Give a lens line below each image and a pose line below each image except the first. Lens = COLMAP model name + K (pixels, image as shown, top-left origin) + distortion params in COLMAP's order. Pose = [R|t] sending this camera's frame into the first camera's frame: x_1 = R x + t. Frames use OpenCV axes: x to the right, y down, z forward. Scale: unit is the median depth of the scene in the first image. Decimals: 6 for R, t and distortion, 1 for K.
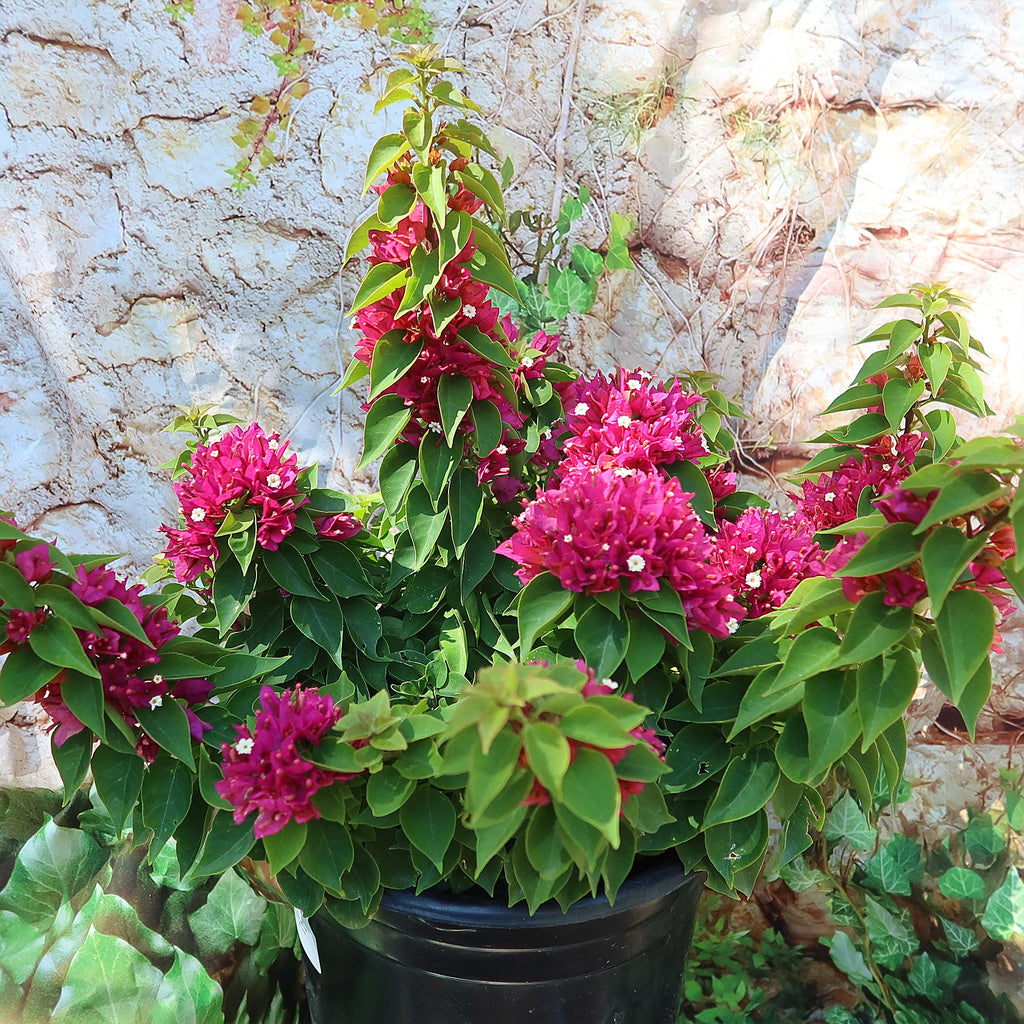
lens RADIAL K [[1168.9, 0, 512.0], [0, 1168.9, 512.0], [0, 0, 1]] dist [-0.003228, 0.000459]
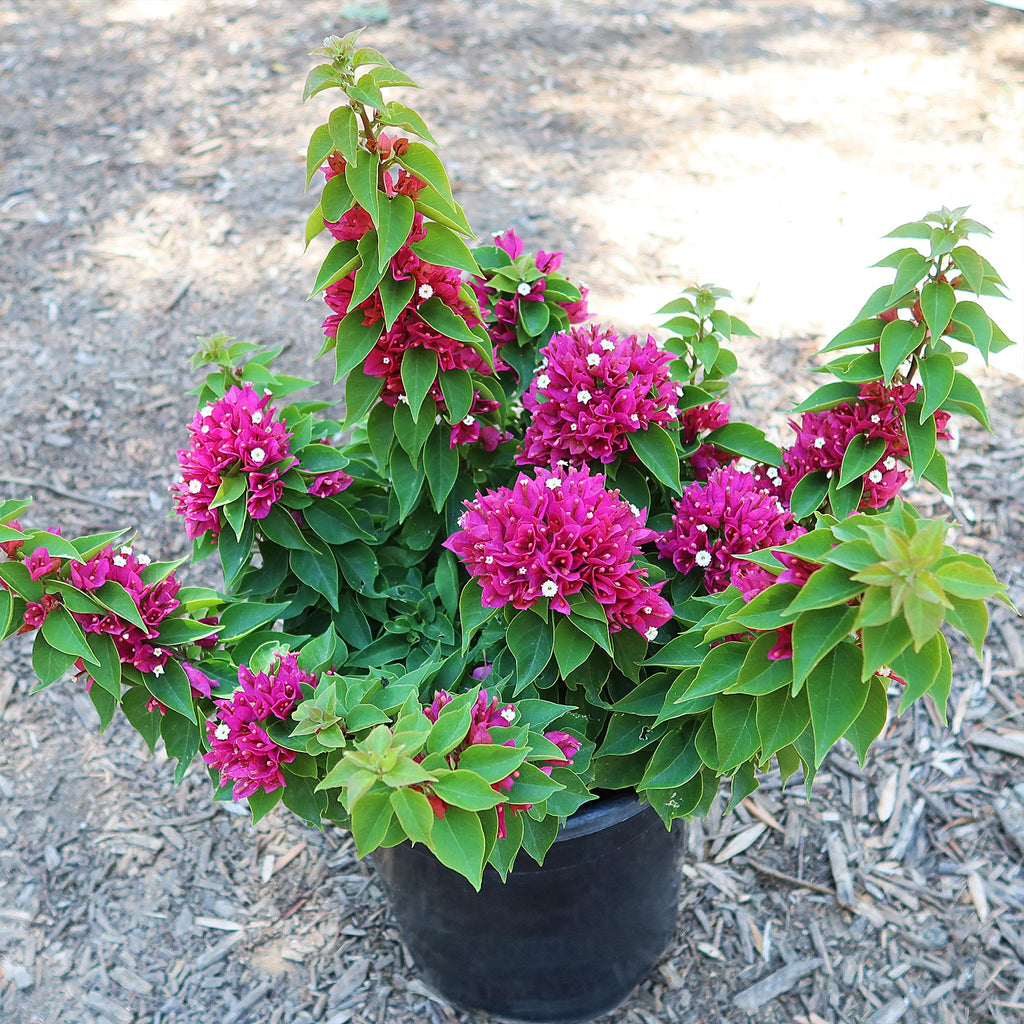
lens RADIAL K [[1168.9, 0, 512.0], [0, 1168.9, 512.0], [0, 0, 1]] dist [-0.003228, 0.000459]
pose [[0.983517, 0.016672, -0.180044, 0.222124], [0.035582, 0.958423, 0.283124, -0.273999], [0.177279, -0.284864, 0.942032, 0.012861]]
